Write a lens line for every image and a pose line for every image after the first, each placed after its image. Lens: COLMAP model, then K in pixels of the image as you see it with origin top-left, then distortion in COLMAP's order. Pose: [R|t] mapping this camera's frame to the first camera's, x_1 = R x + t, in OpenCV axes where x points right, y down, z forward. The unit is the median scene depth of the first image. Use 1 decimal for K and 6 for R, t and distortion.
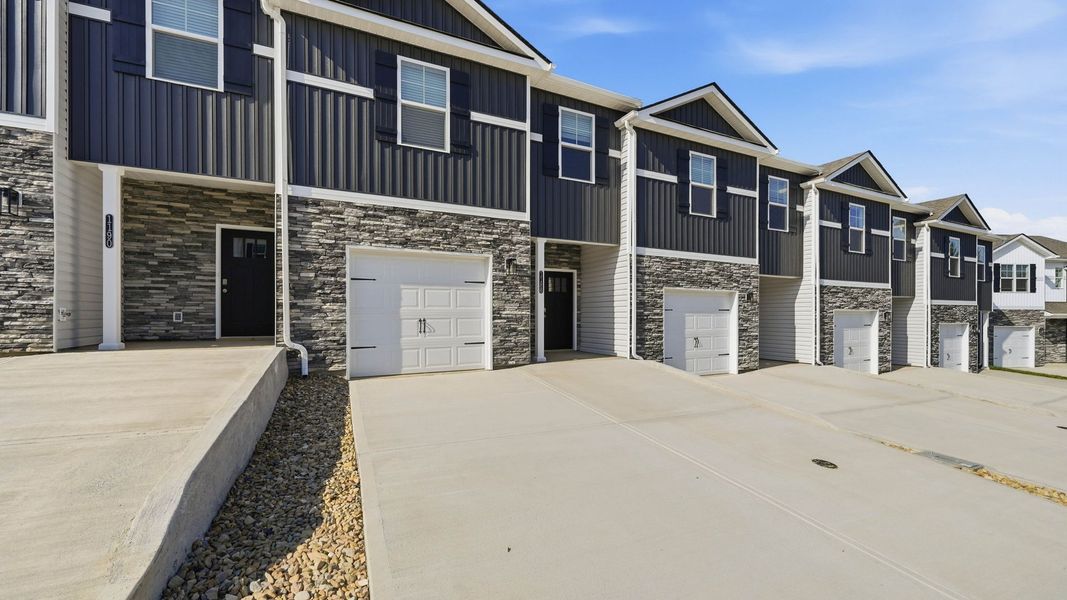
lens RADIAL K [[409.4, 0, 557.5], [0, 409.4, 317.9], [0, 0, 1]] dist [-0.000702, -0.000323]
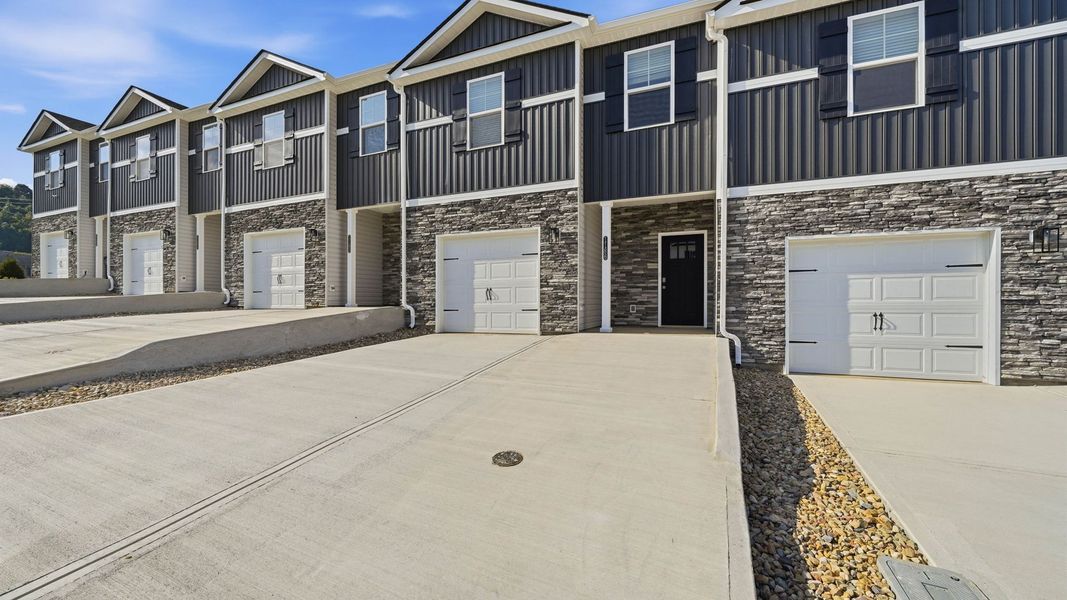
lens RADIAL K [[409.4, 0, 535.9], [0, 409.4, 302.8], [0, 0, 1]] dist [-0.000702, -0.000323]
pose [[0.658336, -0.004833, -0.752709, 0.622805], [-0.001249, 0.999971, -0.007514, 0.050178], [0.752723, 0.005887, 0.658311, 0.289797]]
